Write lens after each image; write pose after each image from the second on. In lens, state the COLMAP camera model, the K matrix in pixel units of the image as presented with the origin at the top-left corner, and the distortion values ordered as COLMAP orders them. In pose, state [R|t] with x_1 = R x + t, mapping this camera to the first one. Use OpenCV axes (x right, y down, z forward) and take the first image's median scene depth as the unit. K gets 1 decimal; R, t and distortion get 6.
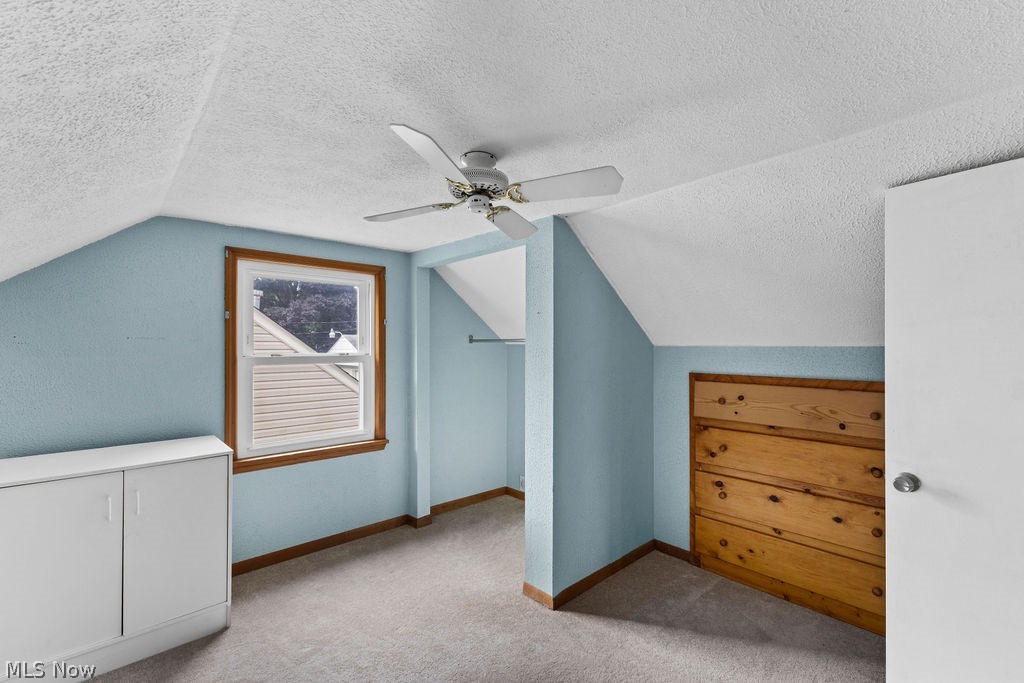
lens RADIAL K [[439.5, 0, 506.1], [0, 439.5, 346.7], [0, 0, 1]] dist [0.003536, -0.001549]
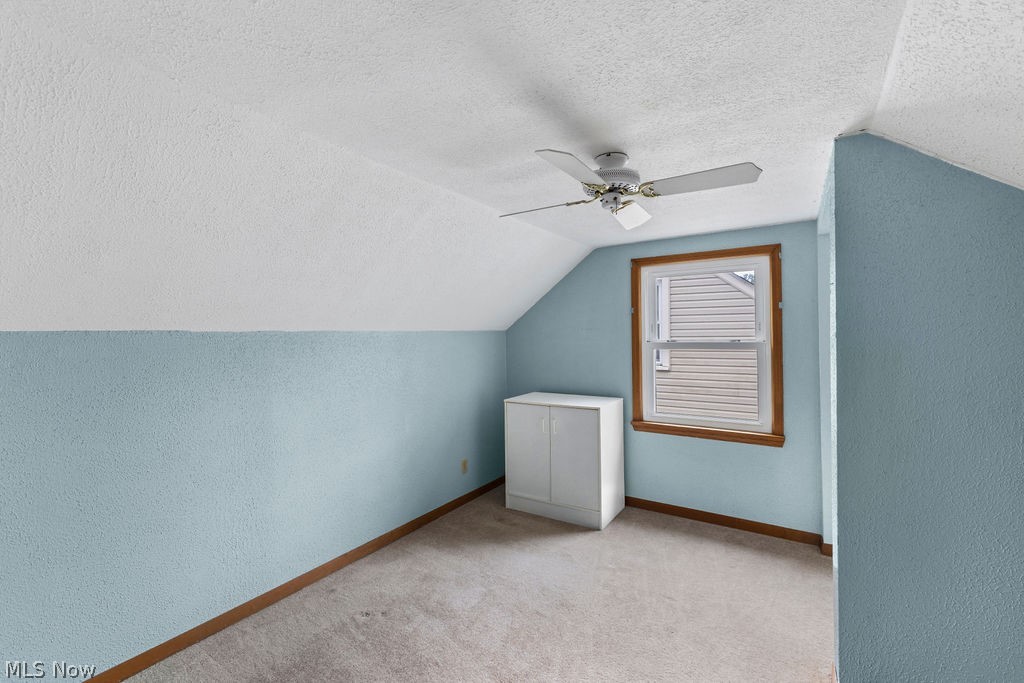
lens RADIAL K [[439.5, 0, 507.6], [0, 439.5, 340.4], [0, 0, 1]] dist [0.003536, -0.001549]
pose [[0.258364, 0.006561, -0.966025, 0.522341], [0.010527, 0.999898, 0.009607, 0.000945], [0.965990, -0.012652, 0.258268, 0.270428]]
